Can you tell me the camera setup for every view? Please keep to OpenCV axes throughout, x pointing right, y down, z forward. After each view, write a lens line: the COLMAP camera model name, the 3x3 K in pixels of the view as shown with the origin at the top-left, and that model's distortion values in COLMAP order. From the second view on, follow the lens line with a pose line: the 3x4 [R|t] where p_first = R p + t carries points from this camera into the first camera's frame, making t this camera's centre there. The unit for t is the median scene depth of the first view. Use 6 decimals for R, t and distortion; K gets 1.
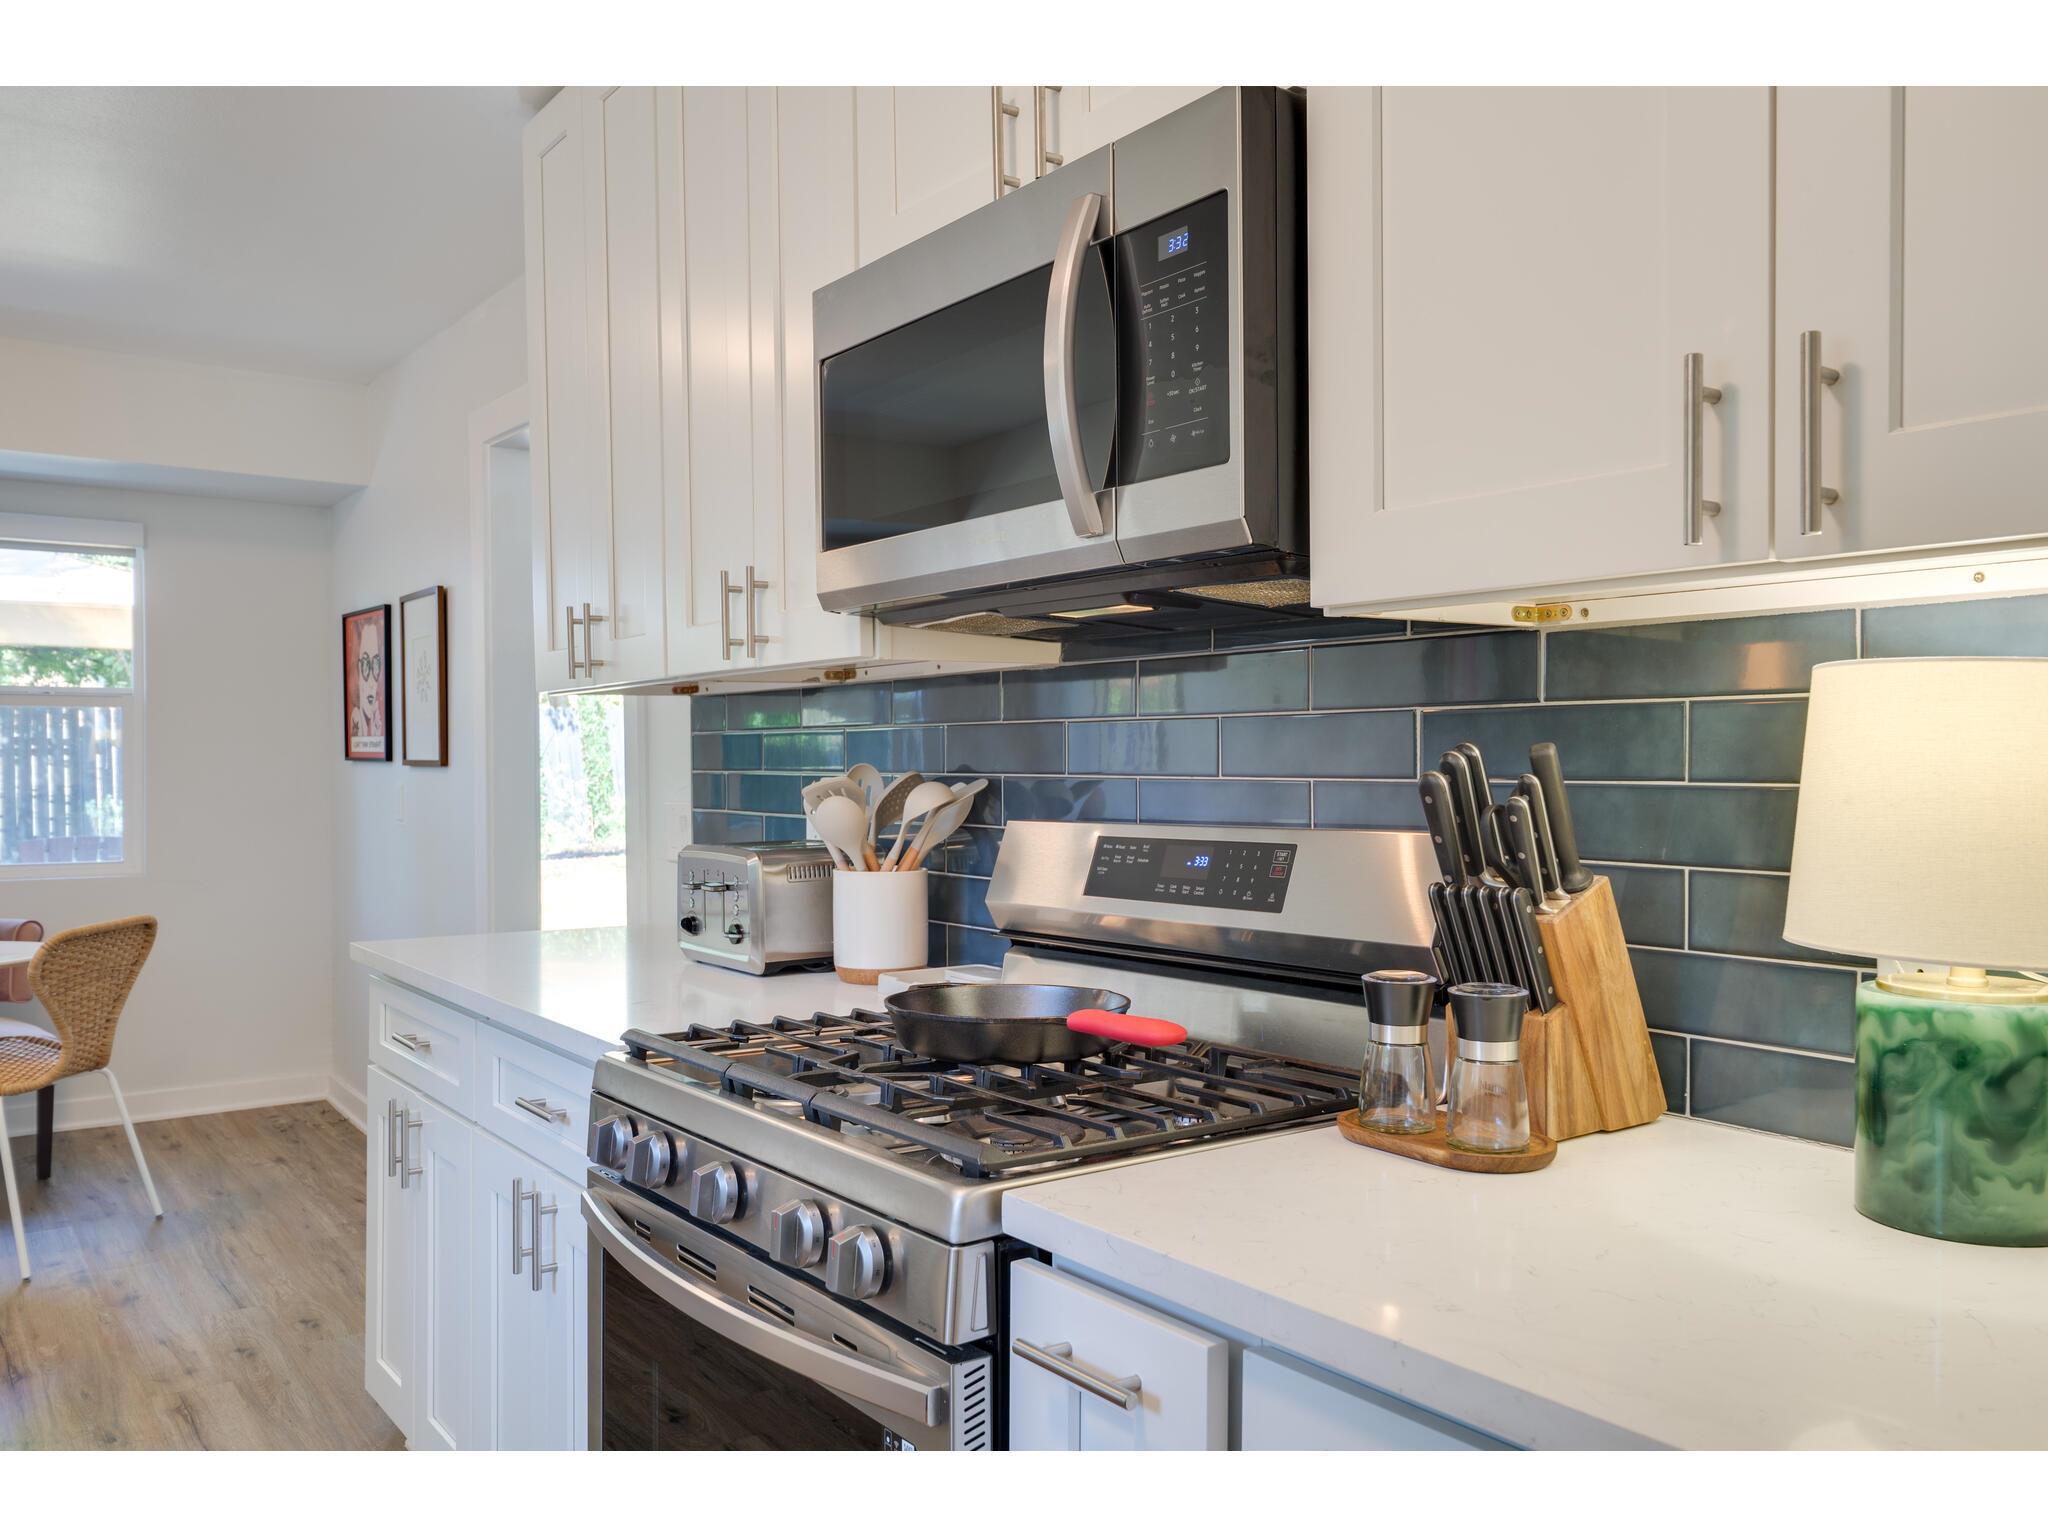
lens RADIAL K [[1646.6, 0, 1022.7], [0, 1646.6, 766.2], [0, 0, 1]] dist [0.047077, 0.004283]
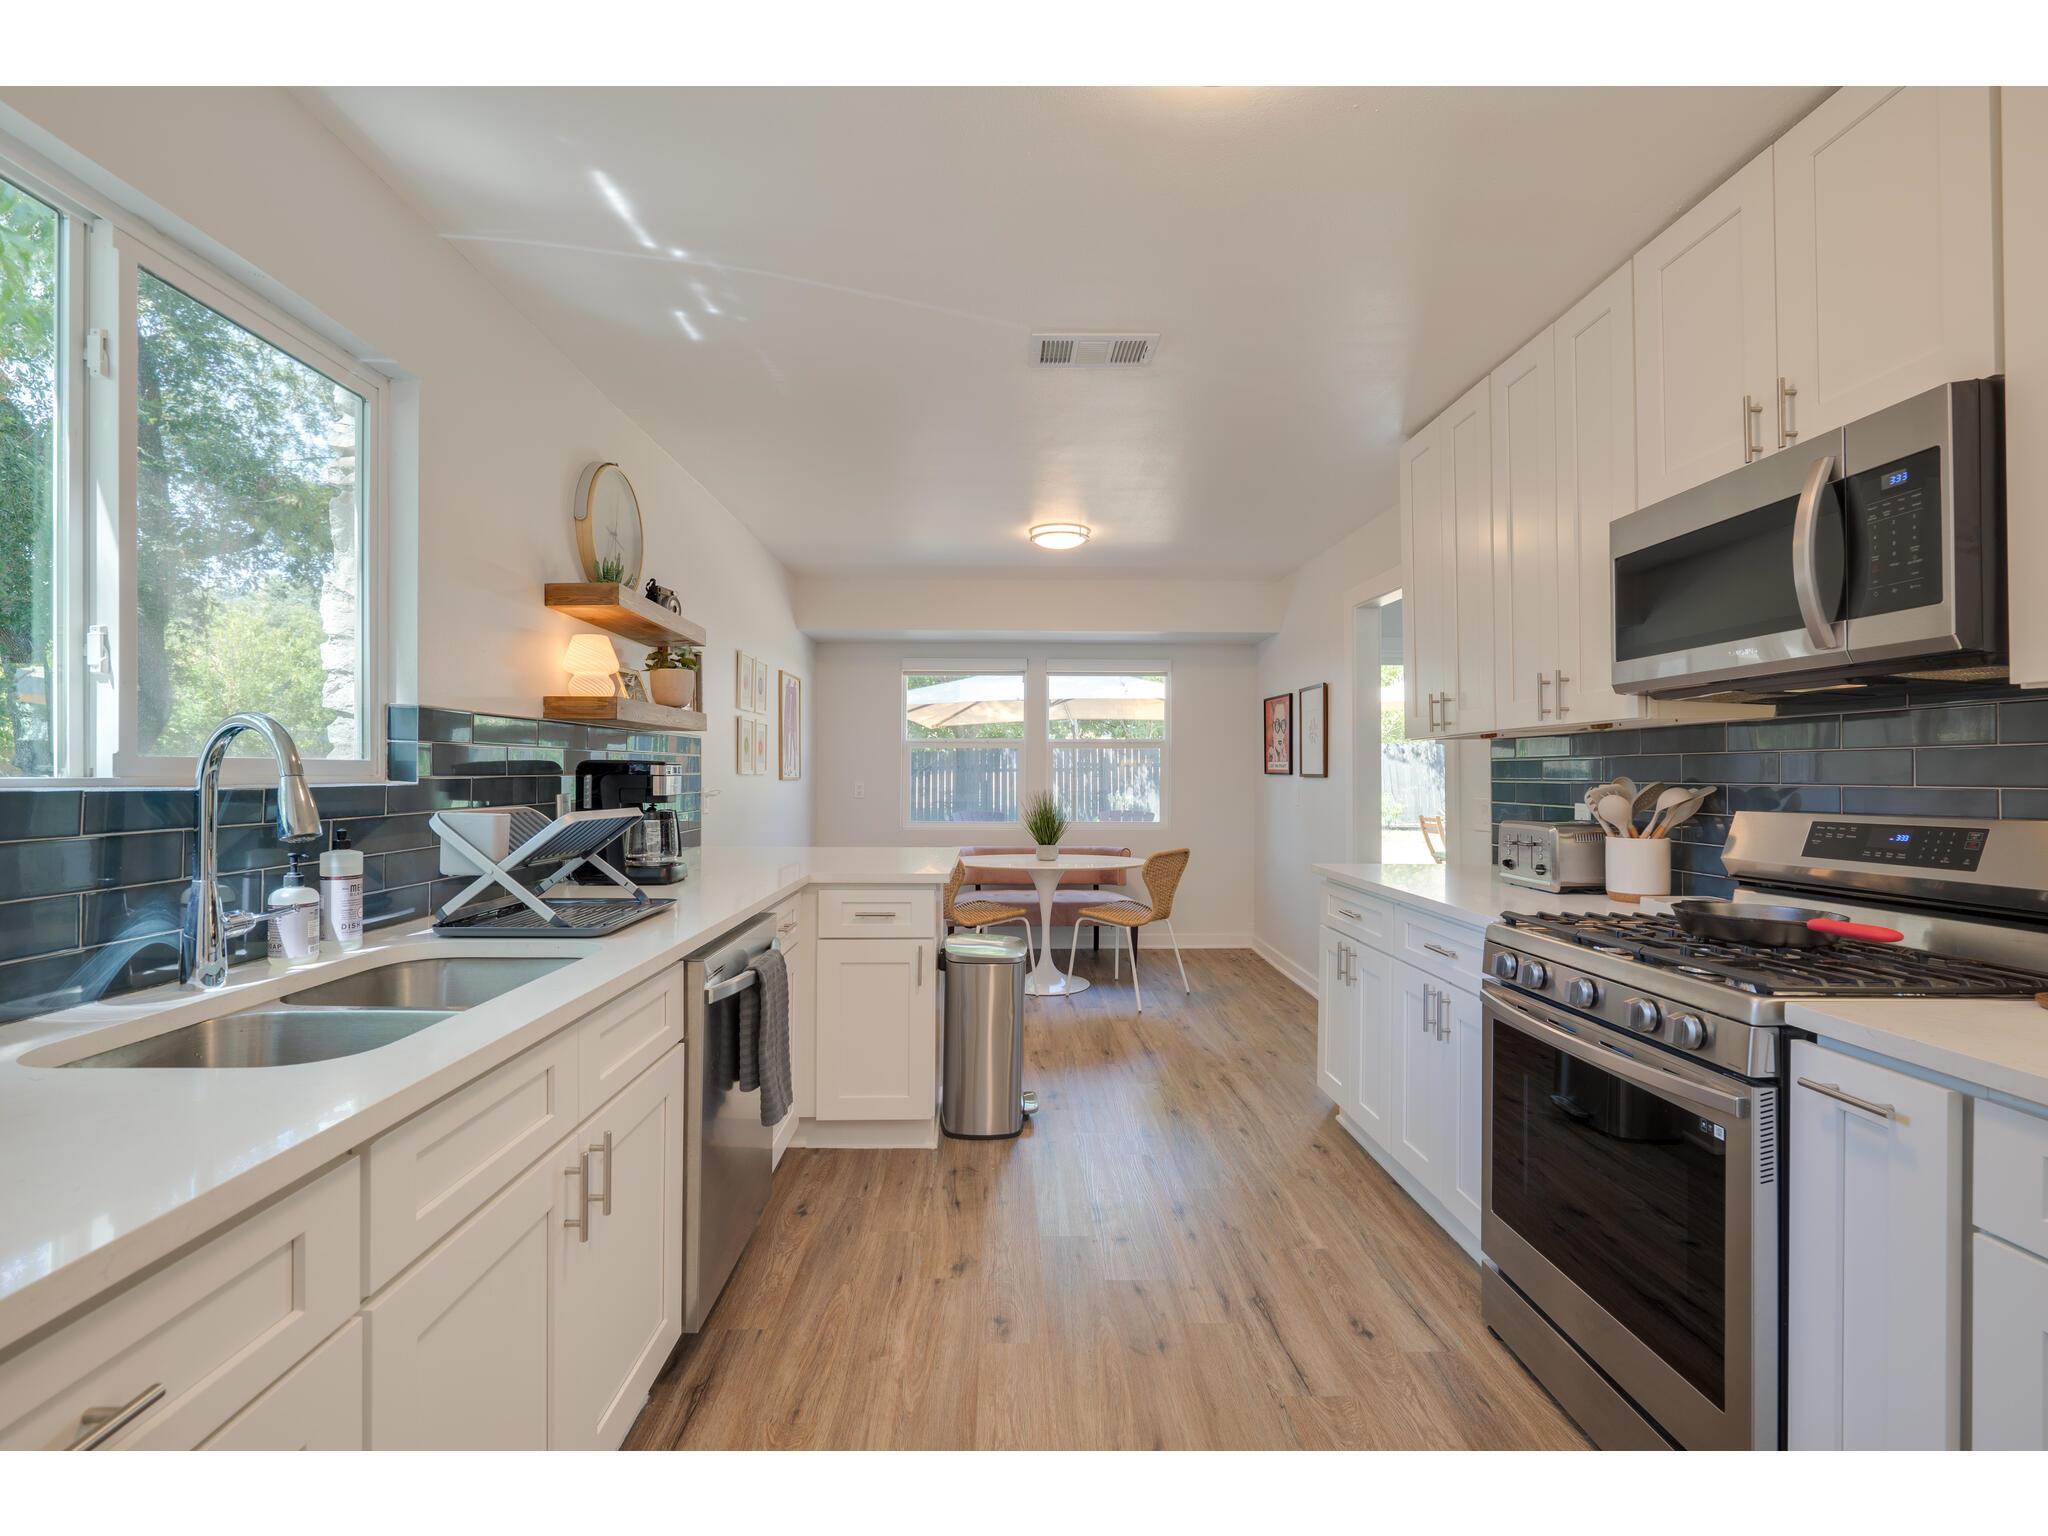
lens RADIAL K [[939.6, 0, 1016.6], [0, 939.6, 767.7], [0, 0, 1]] dist [0.000689, 0.003808]
pose [[0.822564, -0.001603, -0.568670, -0.071097], [-0.004223, 0.999951, -0.008926, 0.000311], [0.568656, 0.009744, 0.822517, -0.230781]]
